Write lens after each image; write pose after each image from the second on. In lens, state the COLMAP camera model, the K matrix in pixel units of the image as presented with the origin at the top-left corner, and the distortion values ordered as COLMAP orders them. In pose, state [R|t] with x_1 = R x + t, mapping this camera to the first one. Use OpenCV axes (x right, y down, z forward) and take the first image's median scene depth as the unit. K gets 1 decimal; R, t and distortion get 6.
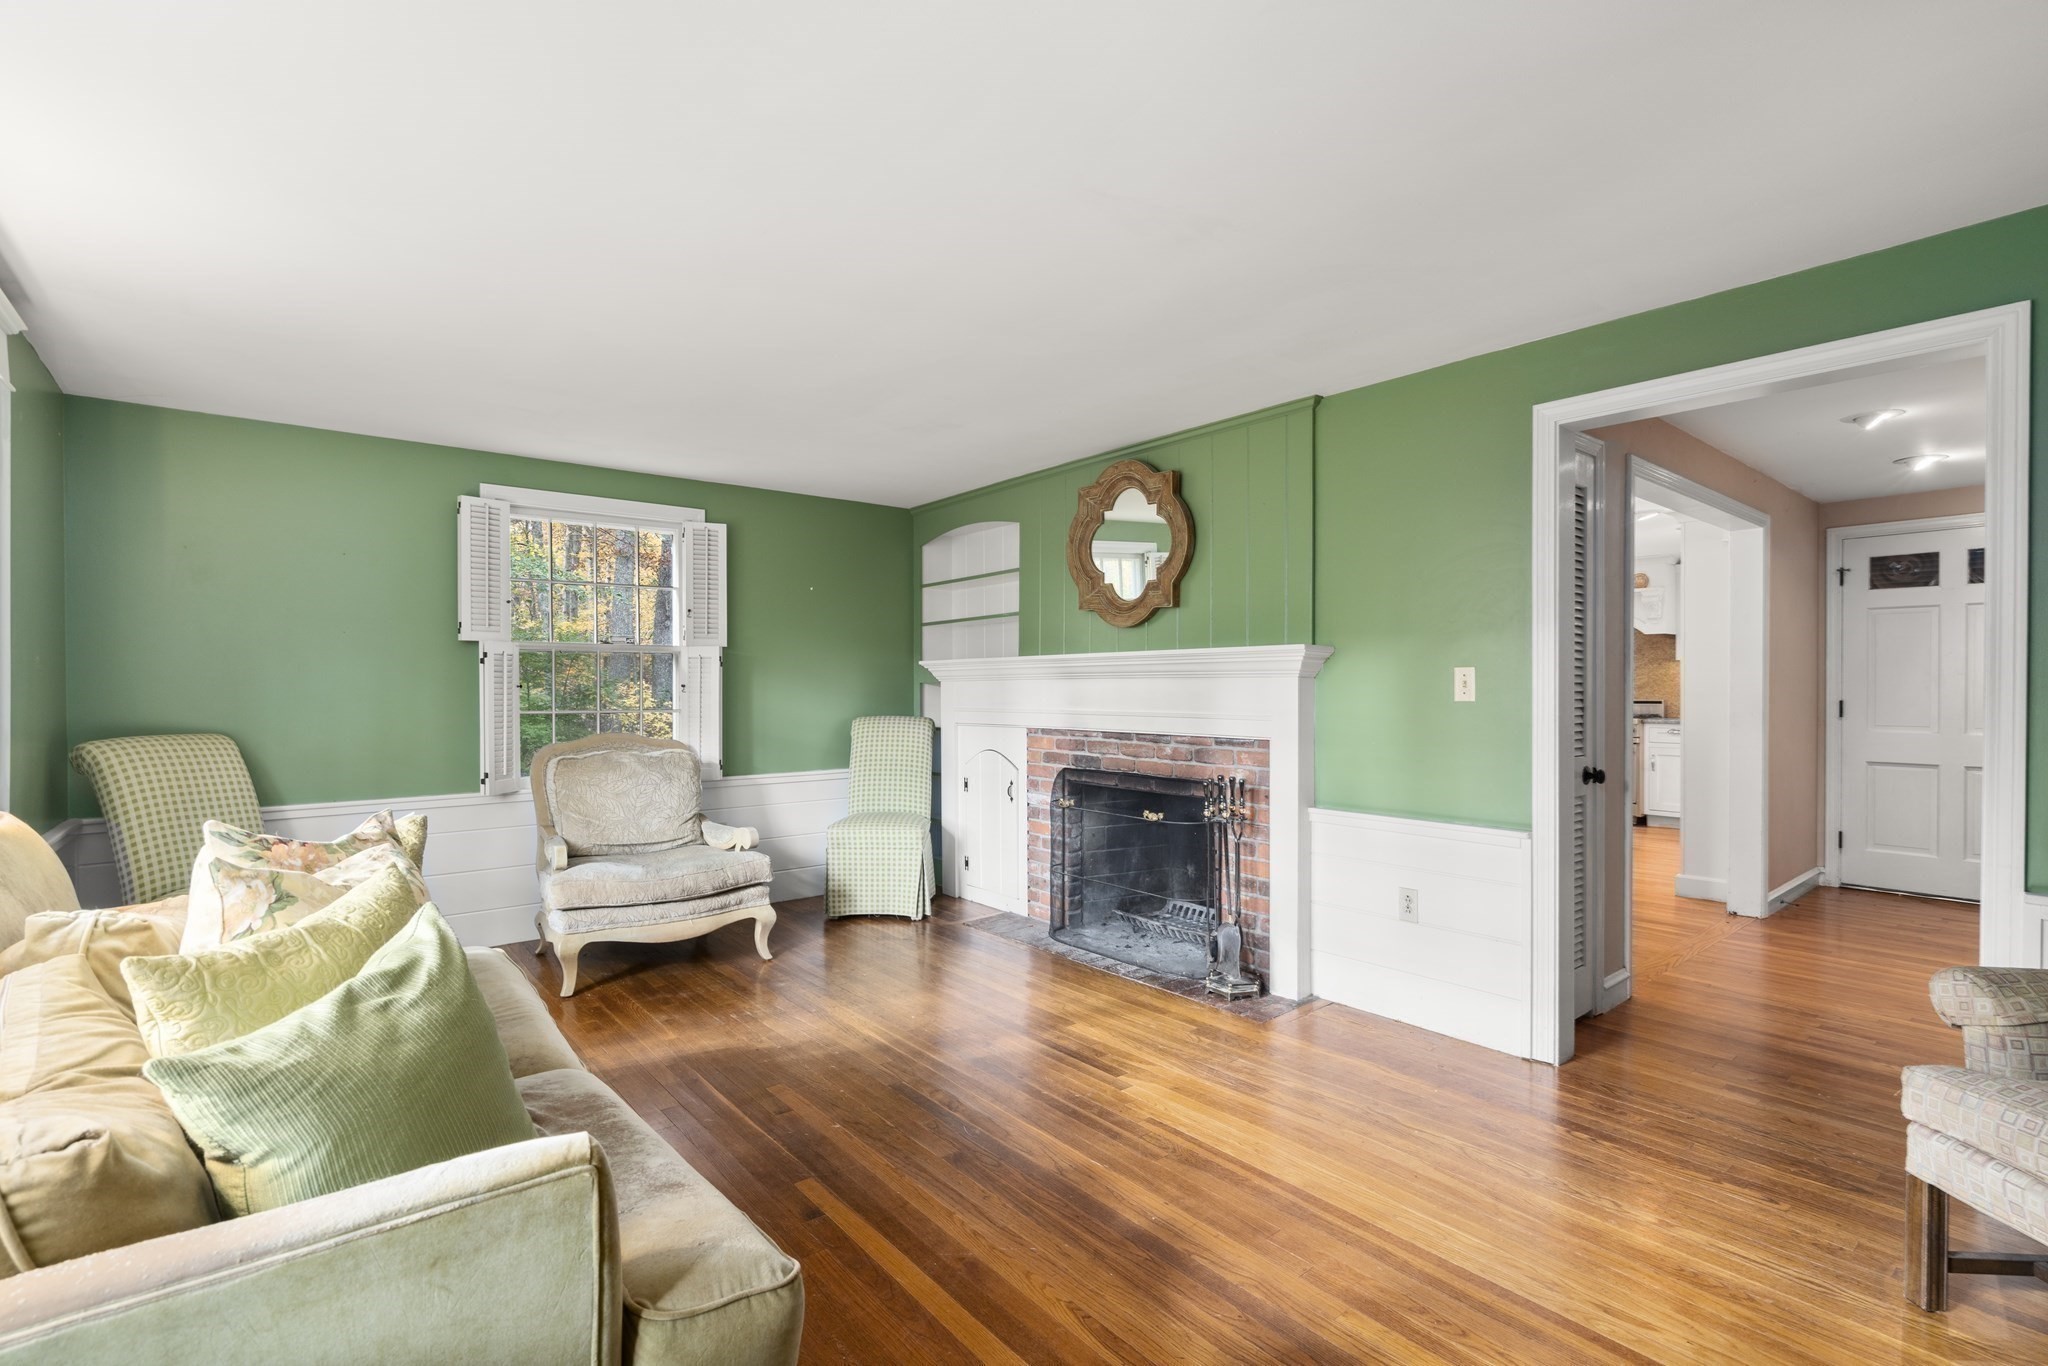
lens RADIAL K [[930.1, 0, 1024.0], [0, 930.1, 683.0], [0, 0, 1]] dist [-0.001228, 0.001090]
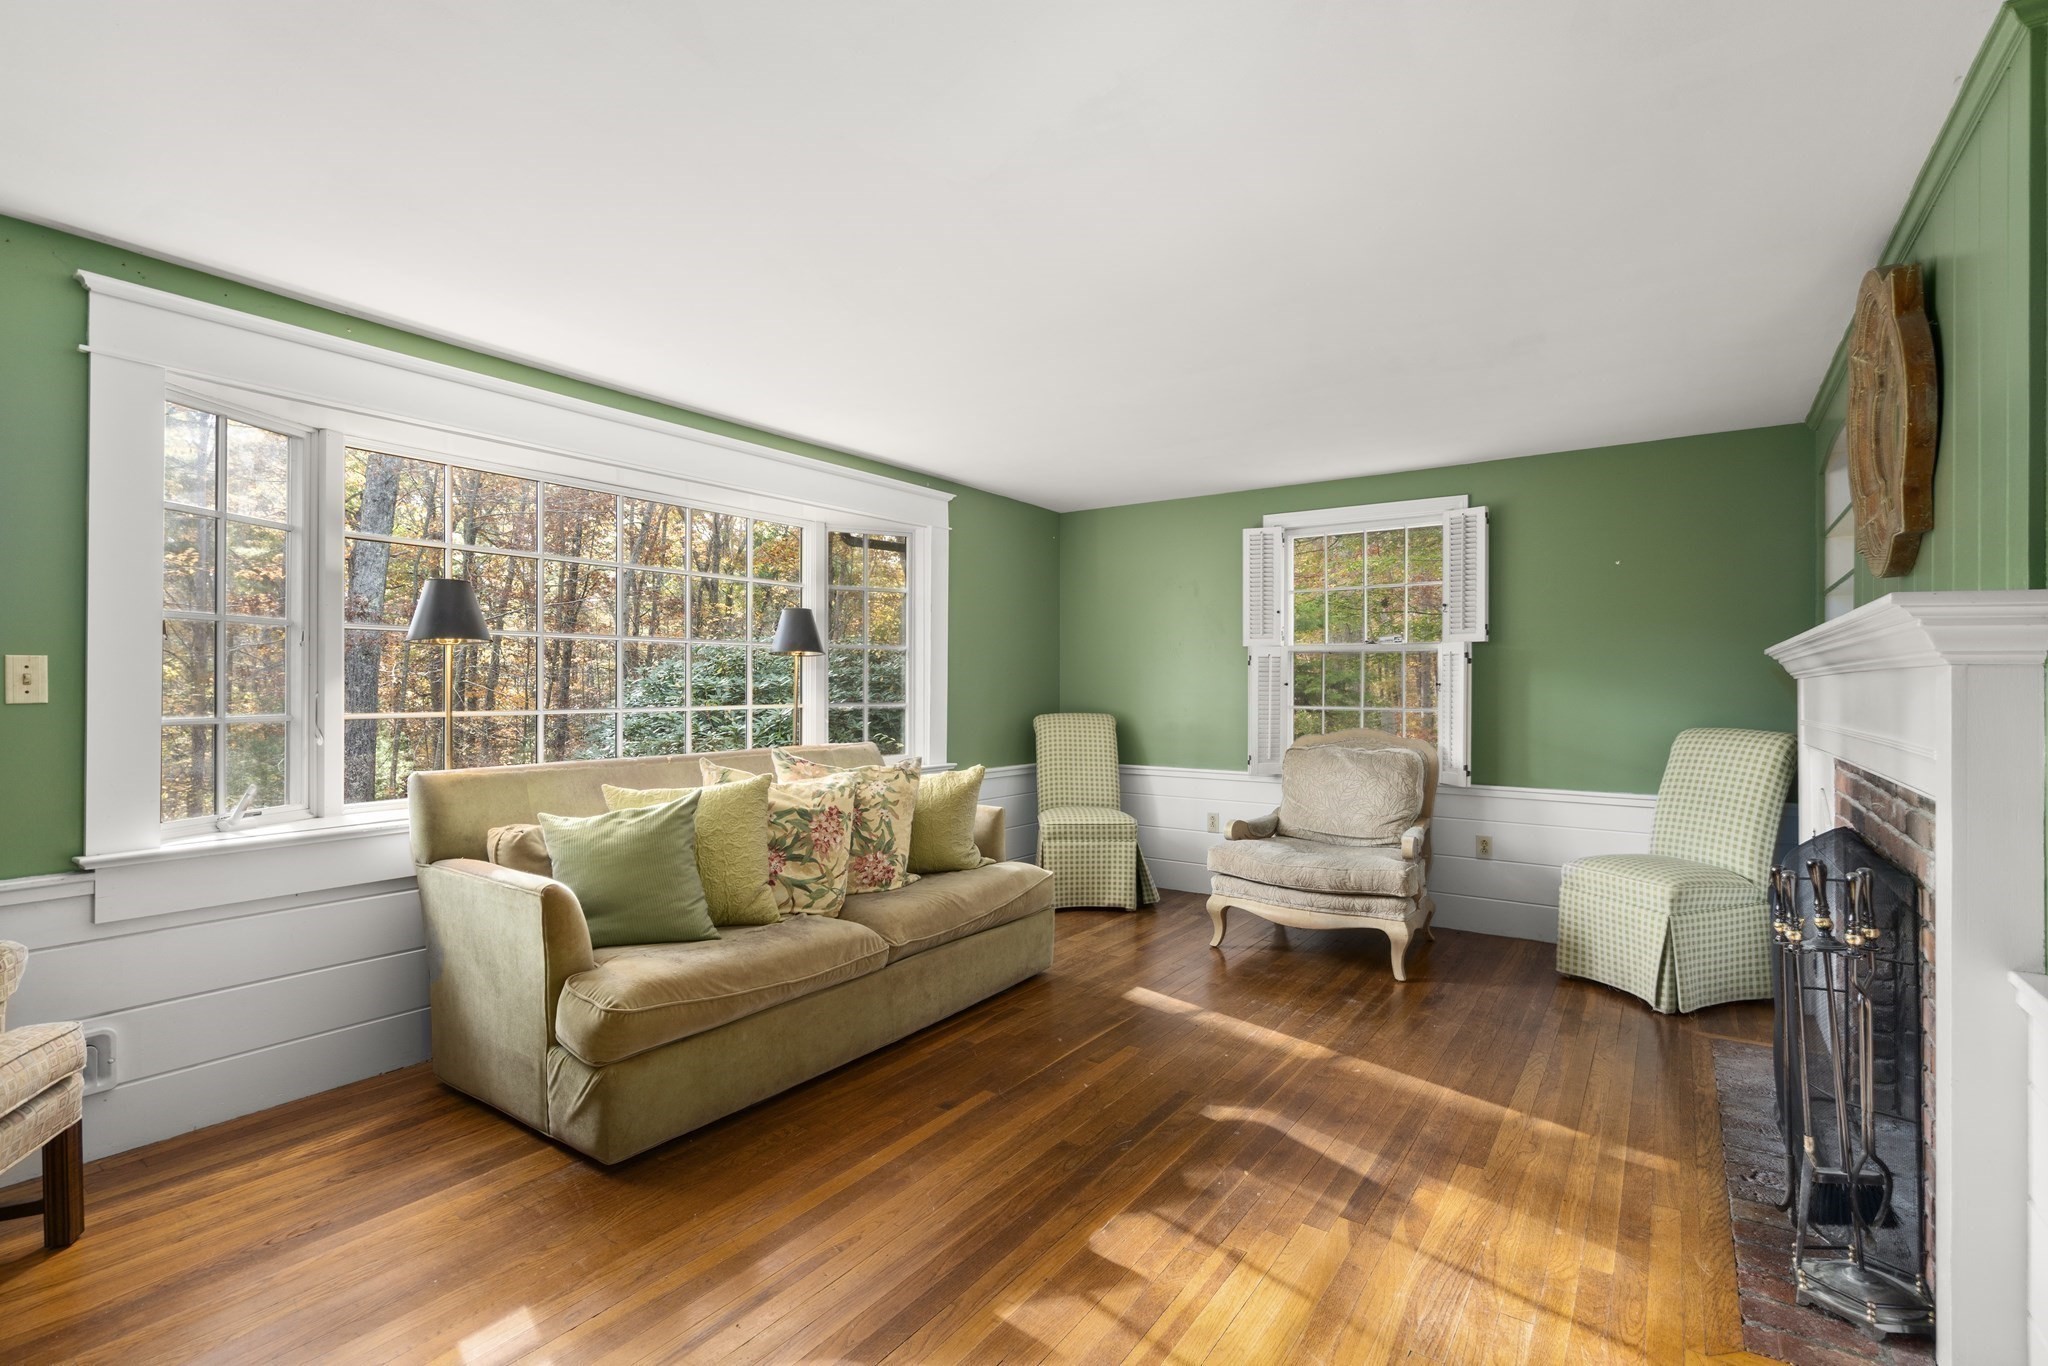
lens RADIAL K [[930.1, 0, 1024.0], [0, 930.1, 683.0], [0, 0, 1]] dist [-0.001228, 0.001090]
pose [[0.272944, 0.002302, -0.962027, 0.503440], [-0.000129, 0.999997, 0.002356, -0.000779], [0.962030, -0.000519, 0.272944, 0.380911]]
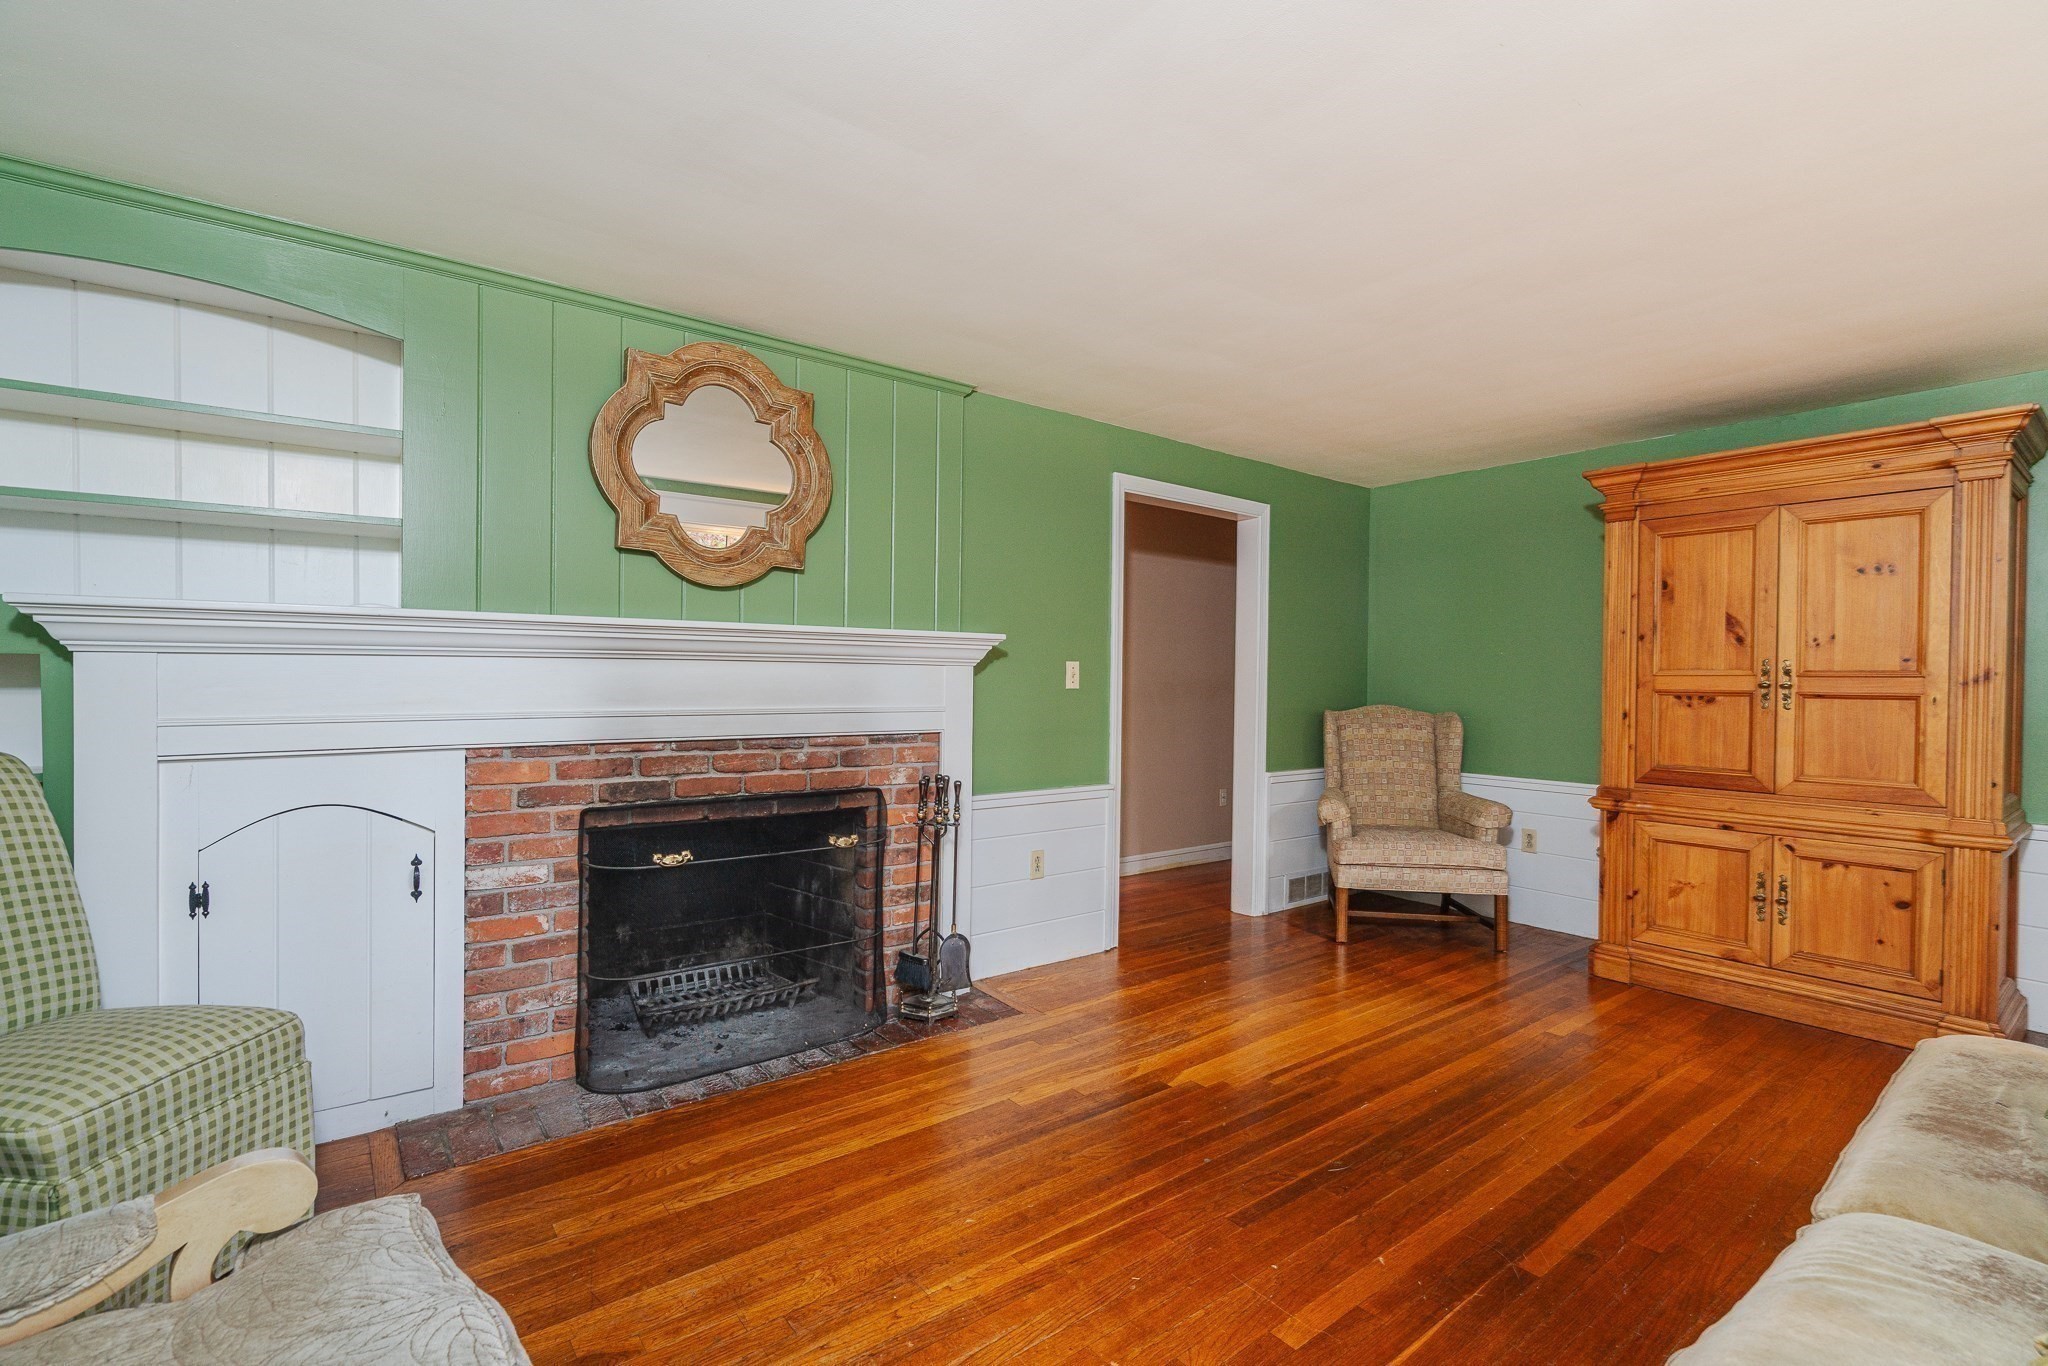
lens RADIAL K [[930.1, 0, 1024.0], [0, 930.1, 683.0], [0, 0, 1]] dist [-0.001228, 0.001090]
pose [[0.033503, -0.007205, 0.999413, -0.586169], [-0.015774, 0.999846, 0.007737, 0.002547], [-0.999314, -0.016024, 0.033384, 0.769490]]
